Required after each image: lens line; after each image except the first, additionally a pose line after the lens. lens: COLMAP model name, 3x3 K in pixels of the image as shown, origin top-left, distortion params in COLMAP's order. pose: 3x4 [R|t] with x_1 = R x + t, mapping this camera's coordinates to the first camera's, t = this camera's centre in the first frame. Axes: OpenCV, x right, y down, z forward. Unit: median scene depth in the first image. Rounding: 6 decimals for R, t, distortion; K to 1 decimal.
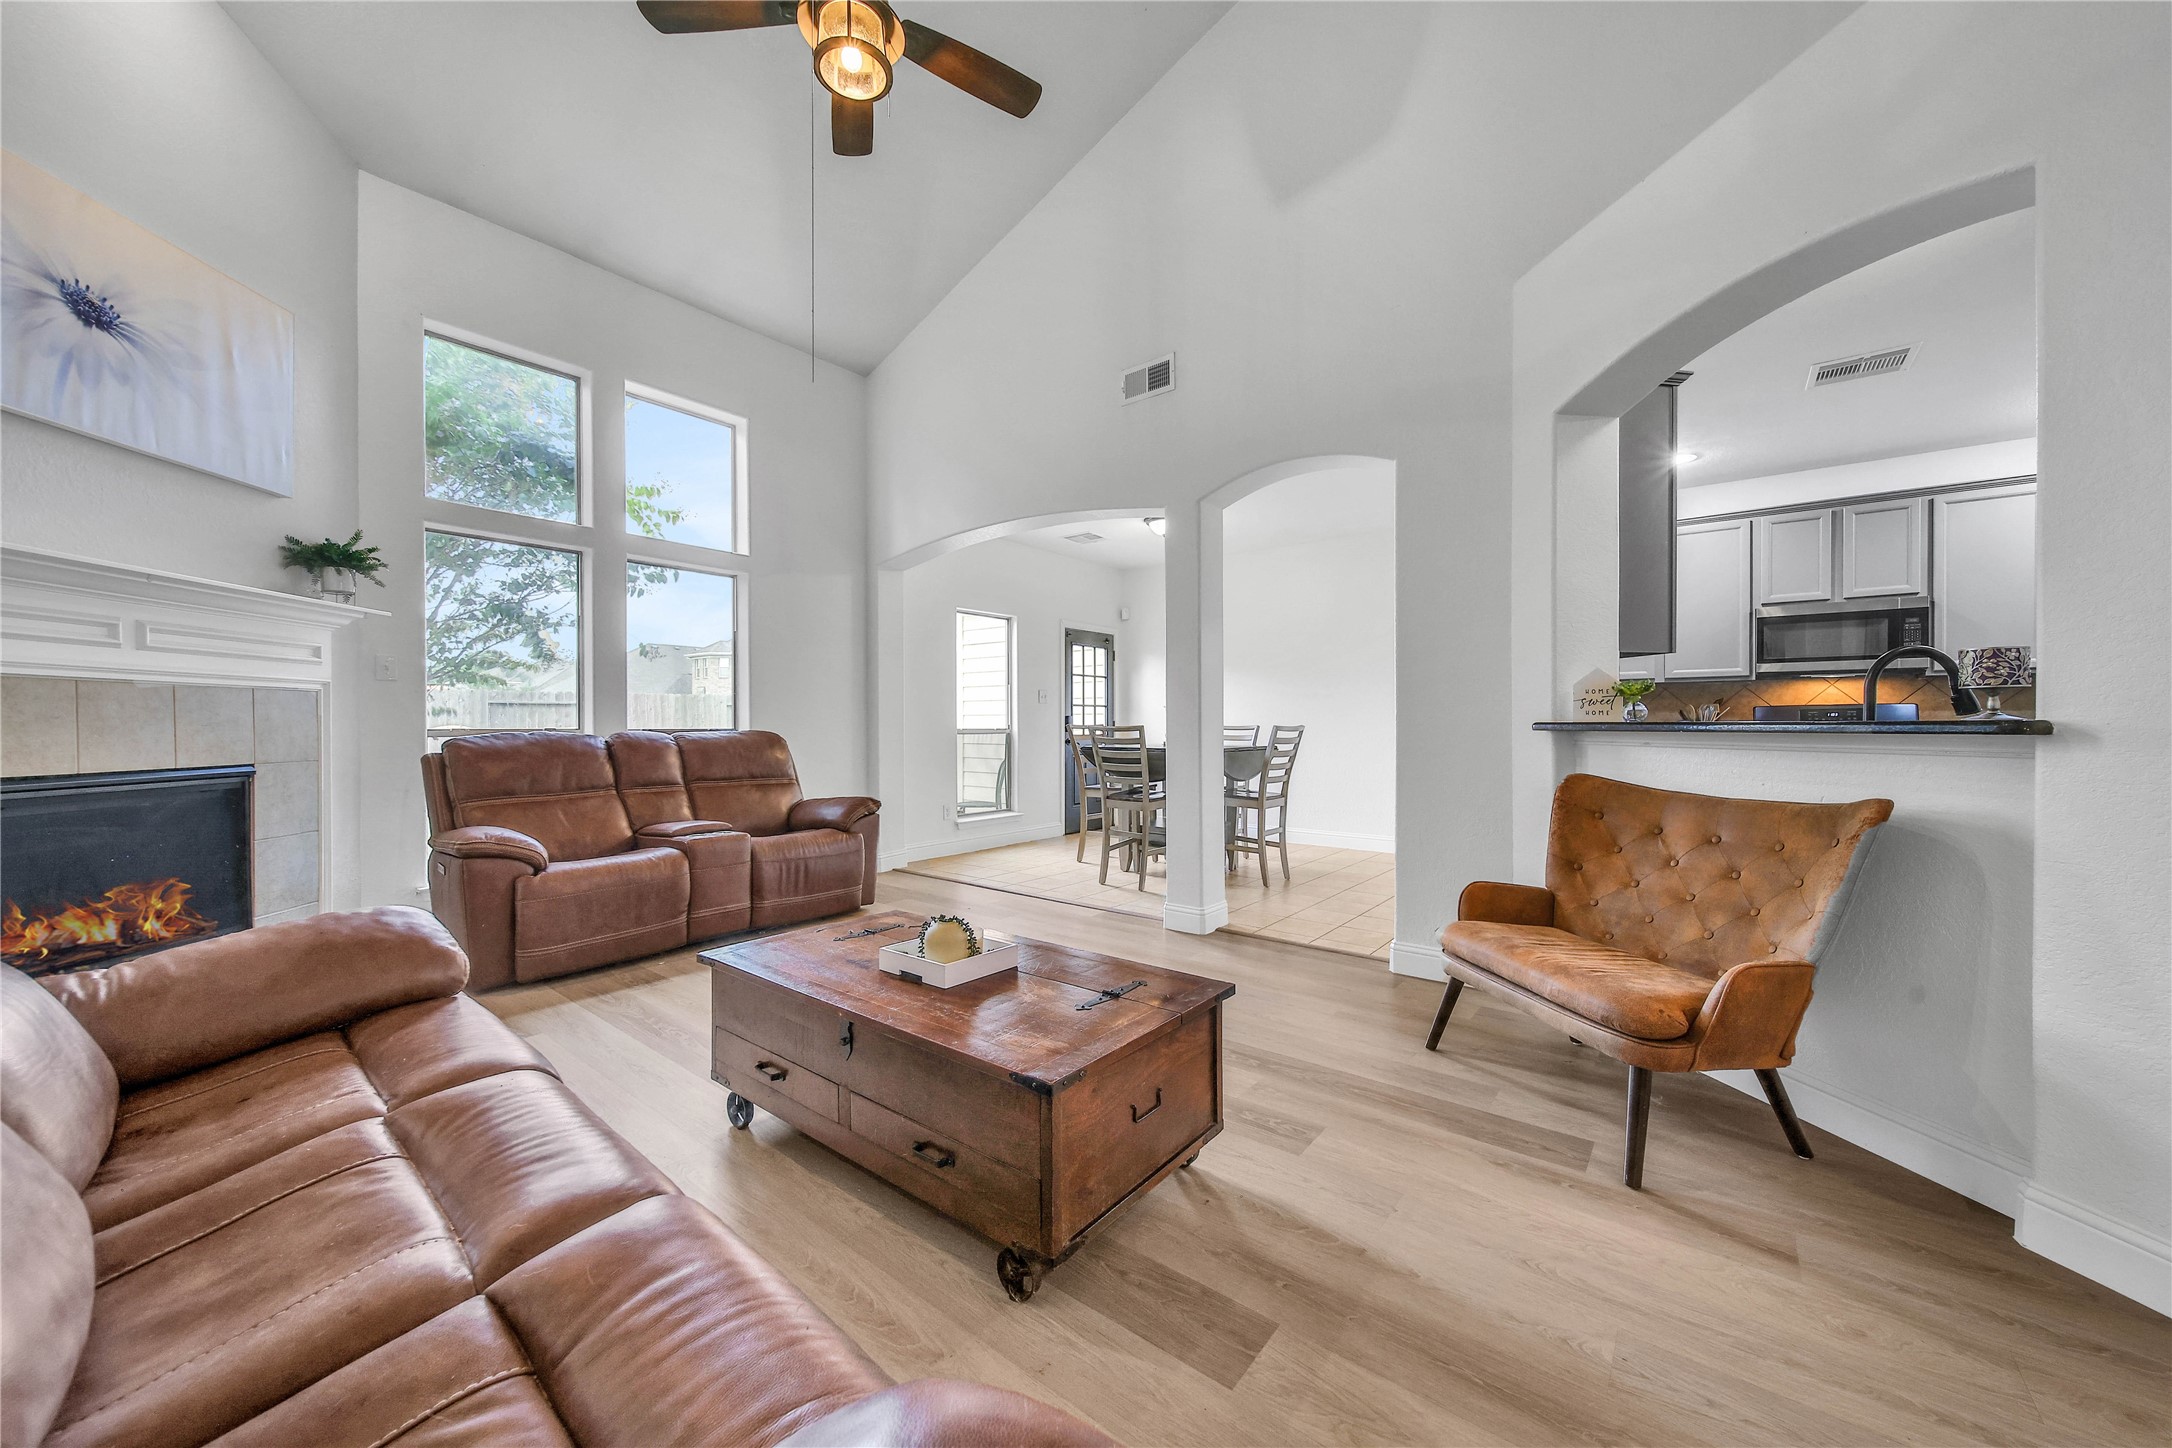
lens RADIAL K [[779.3, 0, 1097.0], [0, 779.3, 729.8], [0, 0, 1]] dist [-0.000286, -0.000051]
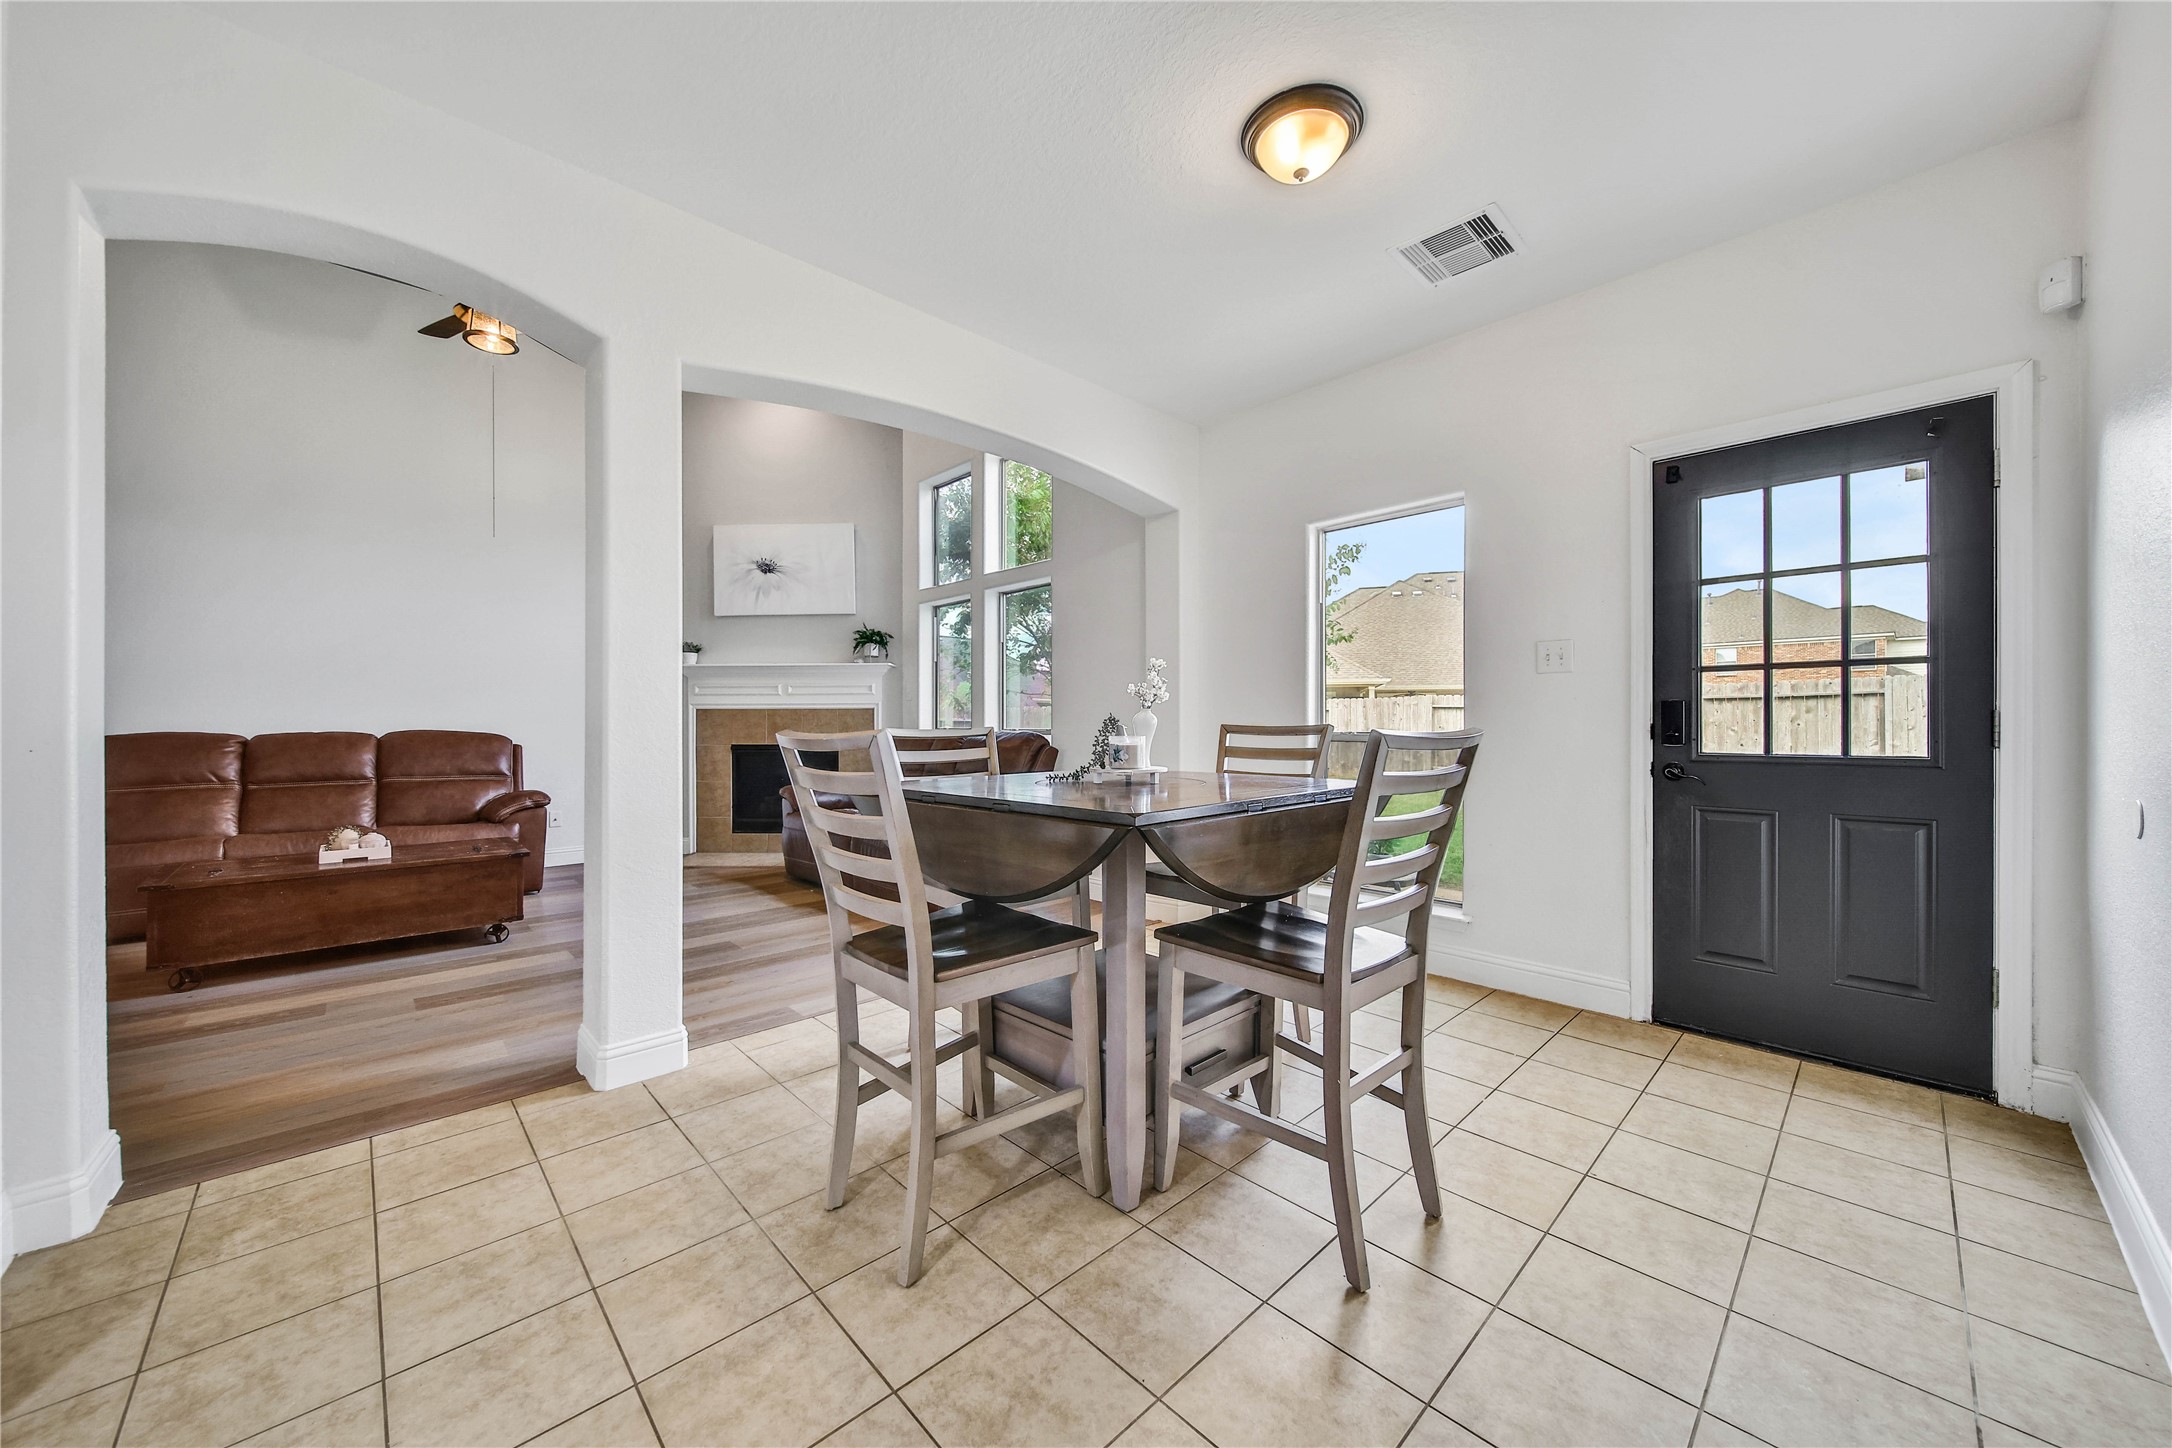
lens RADIAL K [[779.3, 0, 1097.0], [0, 779.3, 729.8], [0, 0, 1]] dist [-0.000286, -0.000051]
pose [[-0.135473, 0.000208, -0.990781, 0.616472], [-0.005348, 0.999985, 0.000941, -0.002698], [0.990767, 0.005427, -0.135470, 1.326262]]
